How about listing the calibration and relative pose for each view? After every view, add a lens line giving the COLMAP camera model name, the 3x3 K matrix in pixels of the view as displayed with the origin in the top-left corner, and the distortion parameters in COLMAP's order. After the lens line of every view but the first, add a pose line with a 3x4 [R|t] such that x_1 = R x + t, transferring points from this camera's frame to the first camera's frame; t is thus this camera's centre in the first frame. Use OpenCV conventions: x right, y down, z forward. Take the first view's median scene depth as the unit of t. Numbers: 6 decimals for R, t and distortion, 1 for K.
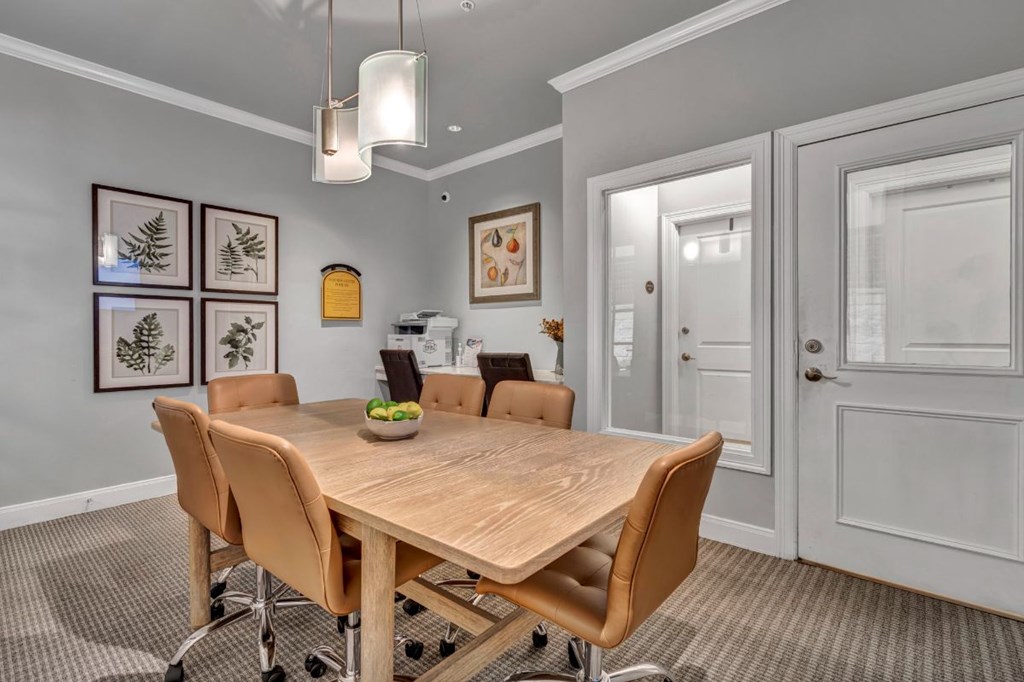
lens RADIAL K [[478.3, 0, 510.0], [0, 478.3, 339.1], [0, 0, 1]] dist [-0.005405, 0.000172]
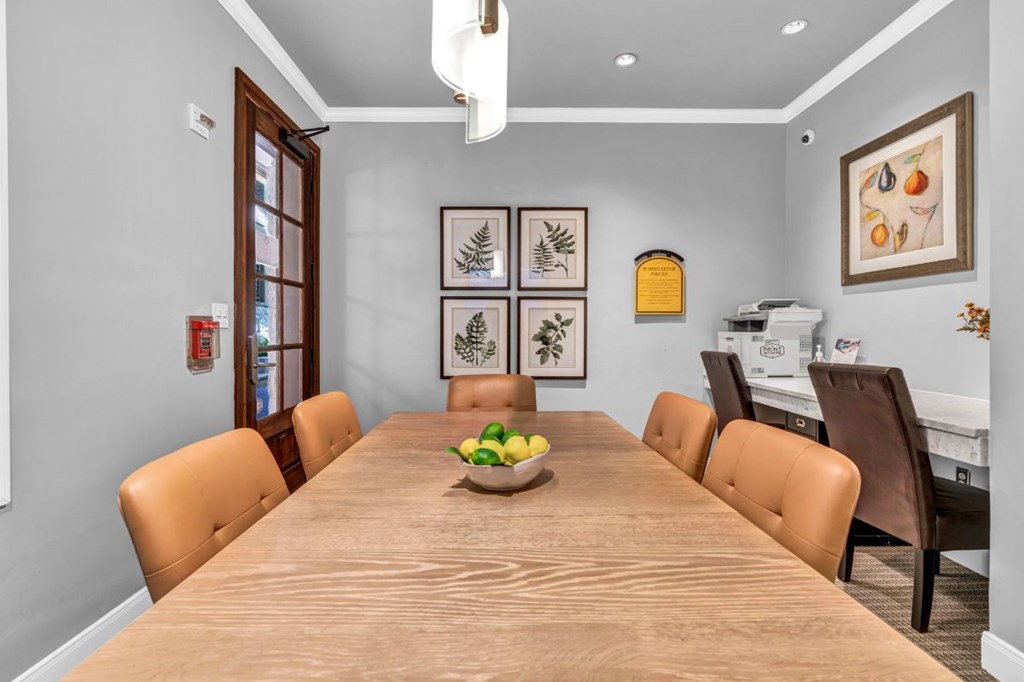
lens RADIAL K [[478.3, 0, 513.3], [0, 478.3, 332.1], [0, 0, 1]] dist [-0.005405, 0.000172]
pose [[0.668099, 0.004141, -0.744061, 0.124975], [-0.010725, 0.999934, -0.004066, -0.003184], [0.743995, 0.010697, 0.668099, 0.263377]]
